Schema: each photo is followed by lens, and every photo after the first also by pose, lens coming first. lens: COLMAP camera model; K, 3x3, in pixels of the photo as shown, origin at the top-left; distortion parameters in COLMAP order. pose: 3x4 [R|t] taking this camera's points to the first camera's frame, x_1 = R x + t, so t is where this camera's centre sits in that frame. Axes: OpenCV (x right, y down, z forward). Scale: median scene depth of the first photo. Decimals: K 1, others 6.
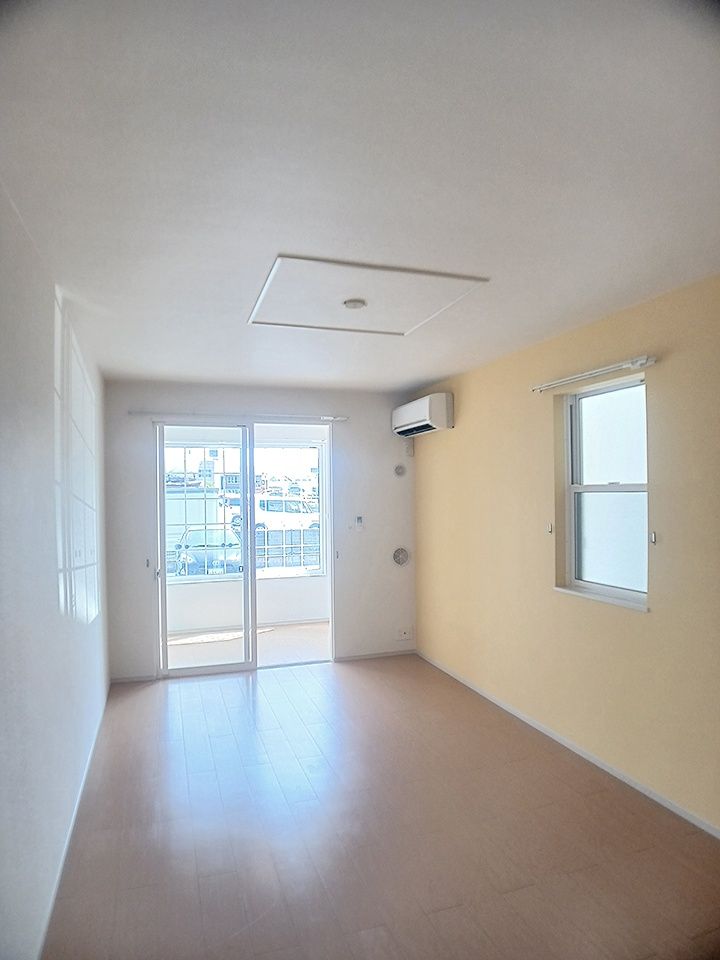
lens RADIAL K [[577.8, 0, 355.0], [0, 577.8, 483.7], [0, 0, 1]] dist [-0.003218, -0.092120]
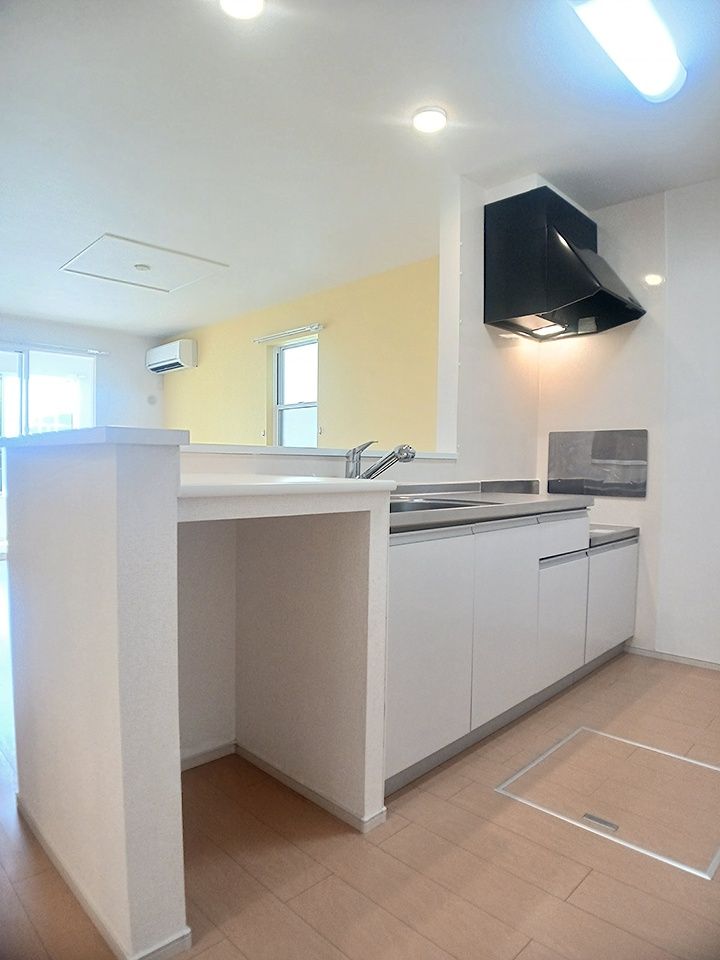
lens RADIAL K [[577.8, 0, 355.0], [0, 577.8, 483.7], [0, 0, 1]] dist [-0.003218, -0.092120]
pose [[0.892111, -0.000778, 0.451815, -0.141720], [-0.021438, 0.998799, 0.044049, 0.140676], [-0.451307, -0.048982, 0.891023, -0.492835]]
